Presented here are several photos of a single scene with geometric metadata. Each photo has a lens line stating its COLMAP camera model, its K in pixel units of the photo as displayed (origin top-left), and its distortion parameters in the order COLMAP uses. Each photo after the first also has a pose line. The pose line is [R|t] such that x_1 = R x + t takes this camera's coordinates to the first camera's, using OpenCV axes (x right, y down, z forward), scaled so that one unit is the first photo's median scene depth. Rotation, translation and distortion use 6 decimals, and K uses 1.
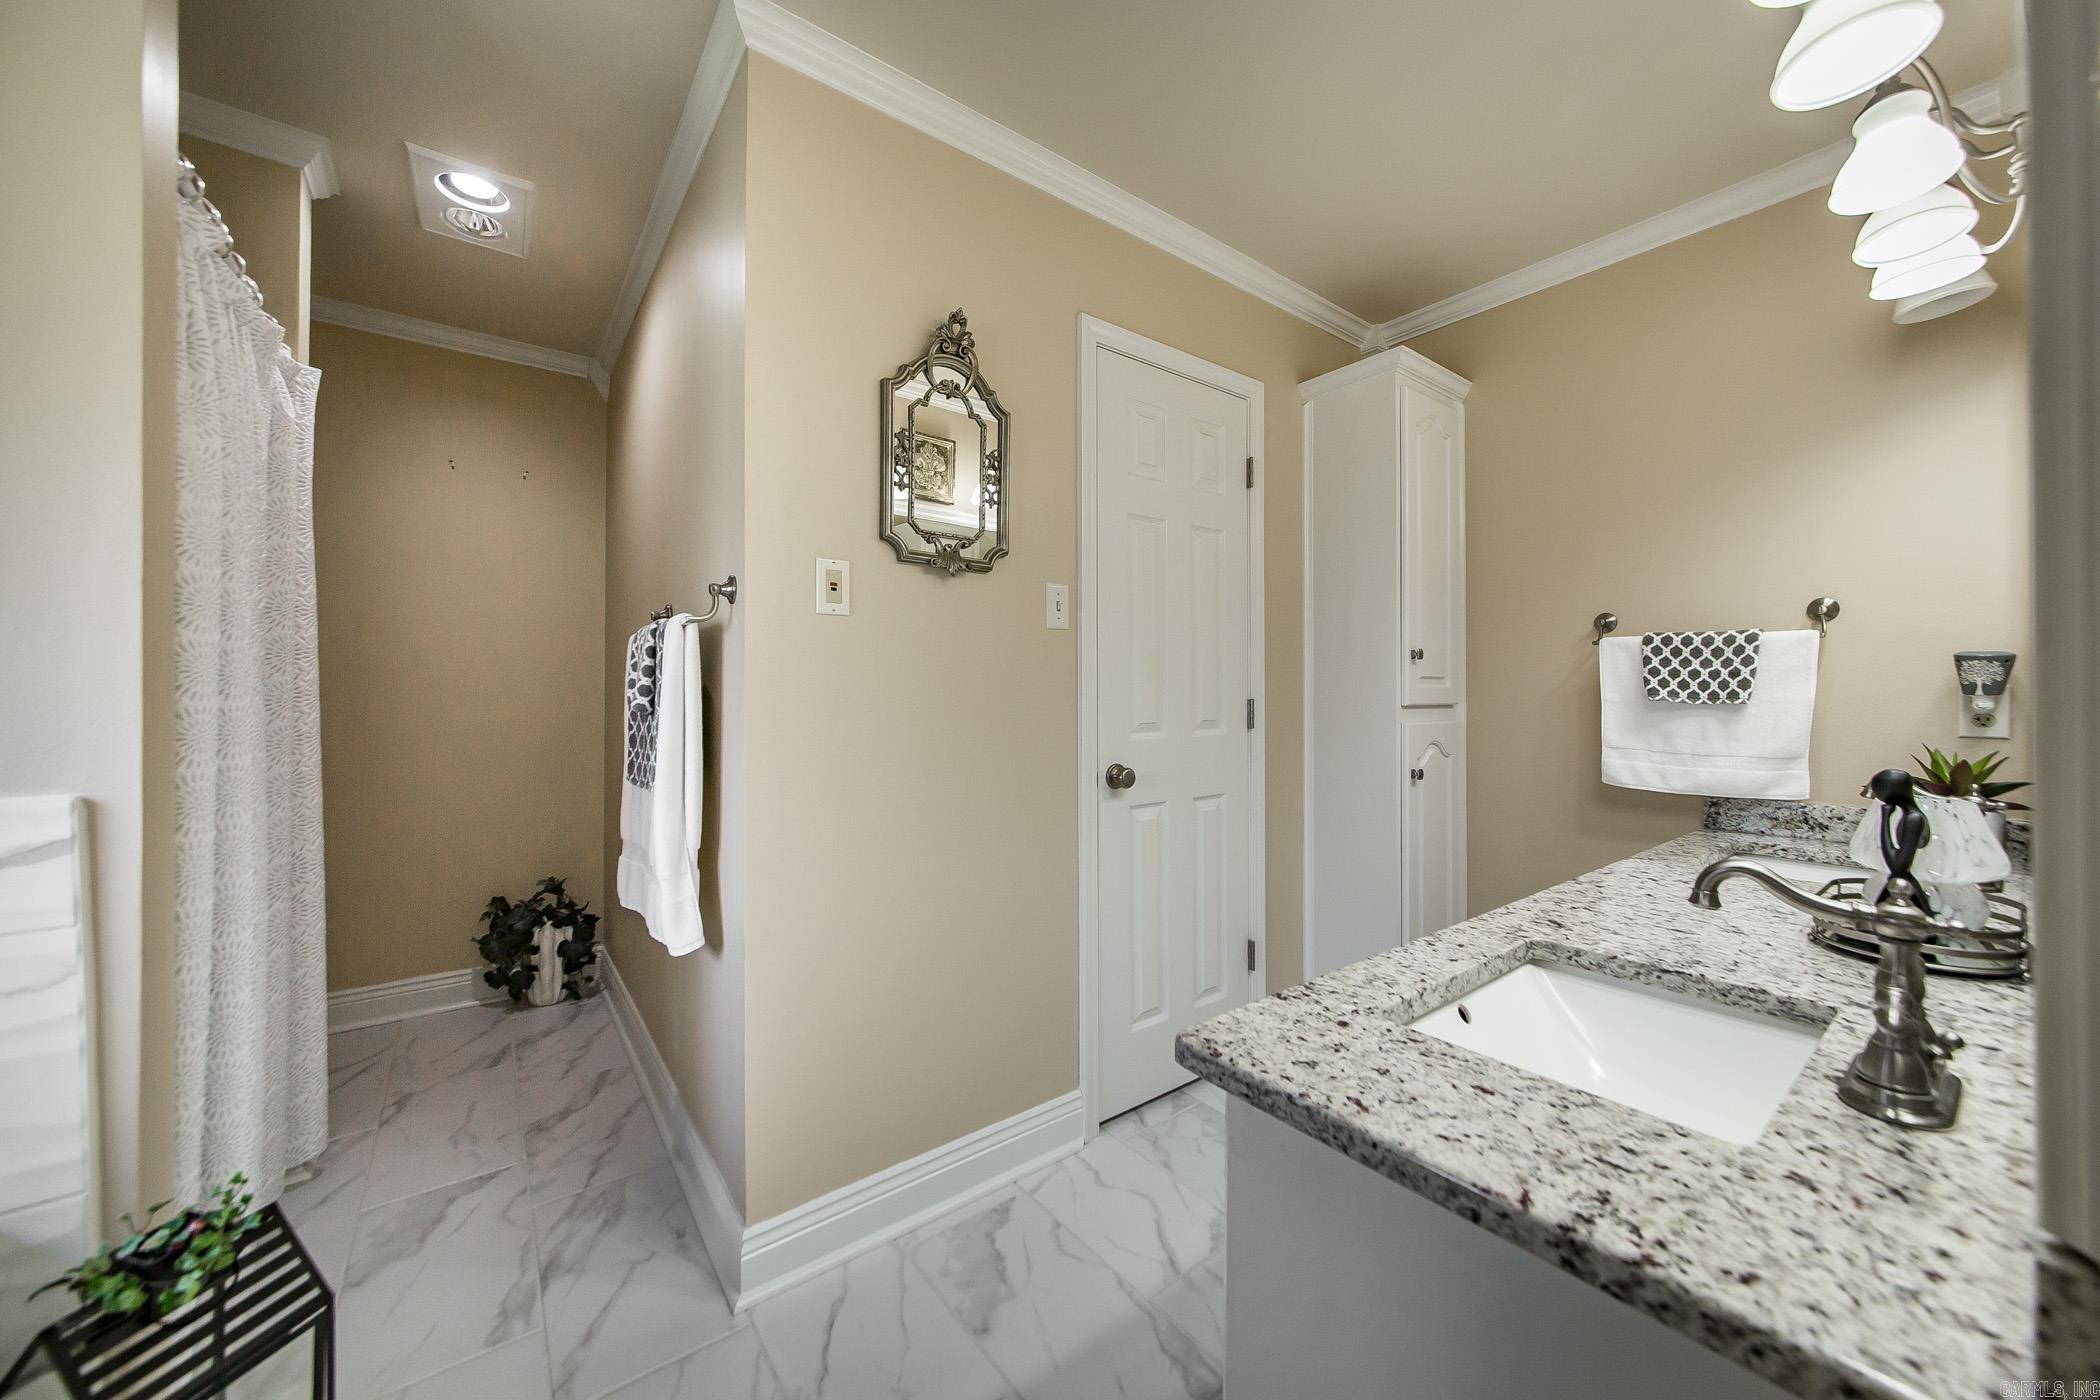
lens RADIAL K [[741.7, 0, 1046.9], [0, 741.7, 698.0], [0, 0, 1]] dist [-0.003275, 0.000038]
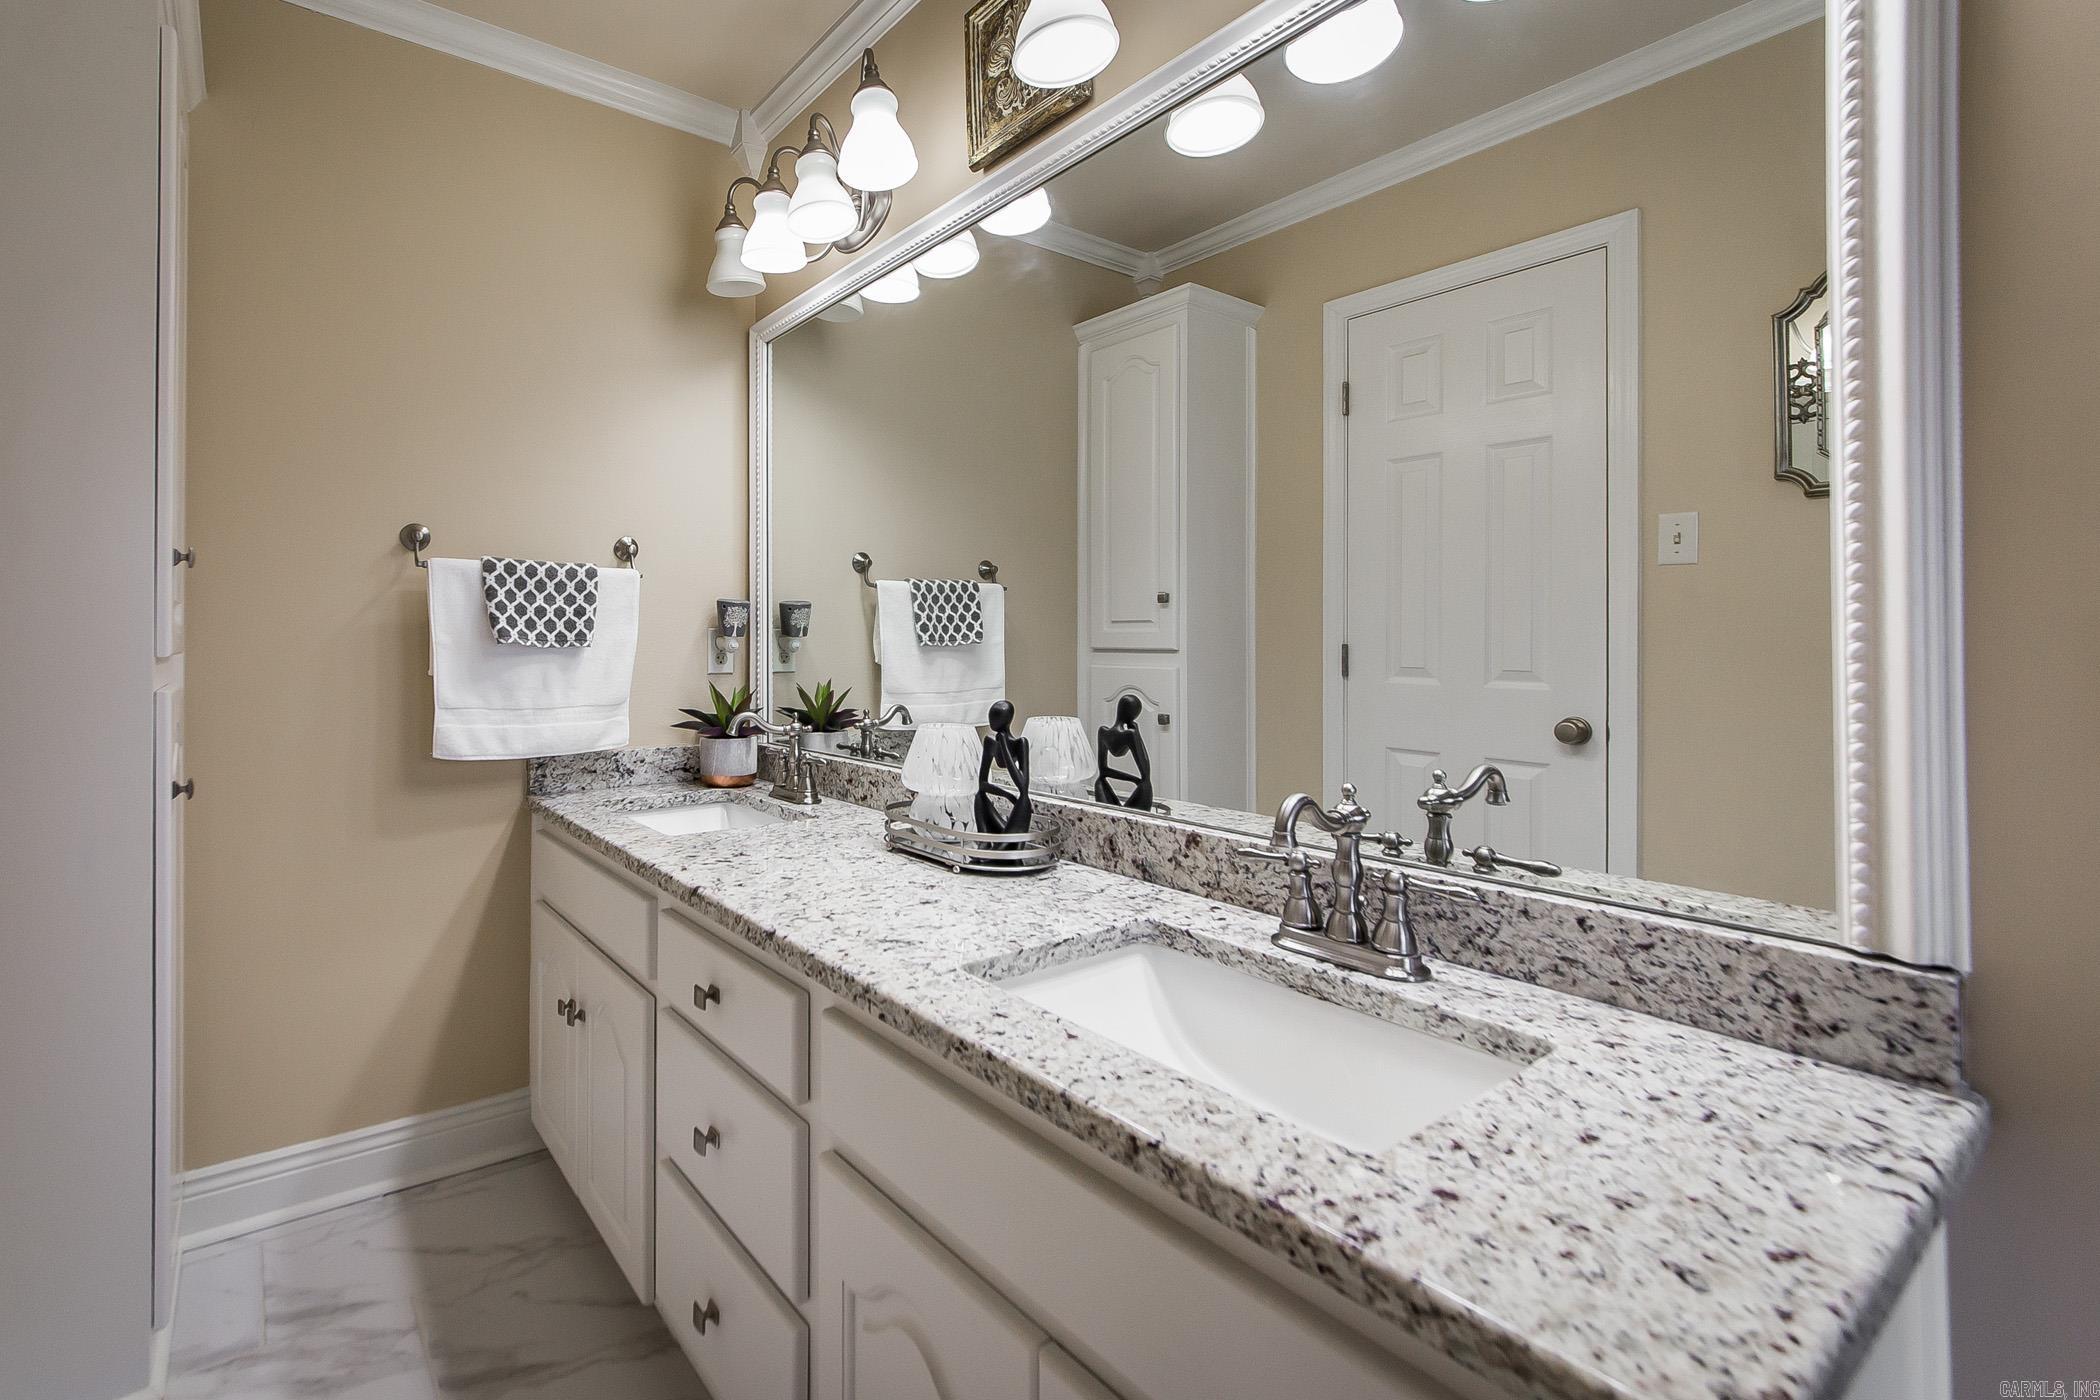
lens RADIAL K [[892.3, 0, 1049.2], [0, 892.3, 636.2], [0, 0, 1]] dist [0.000686, 0.006951]
pose [[0.049251, 0.001175, 0.998786, -0.098014], [0.004666, 0.999988, -0.001406, -0.000736], [-0.998776, 0.004730, 0.049245, 0.388009]]
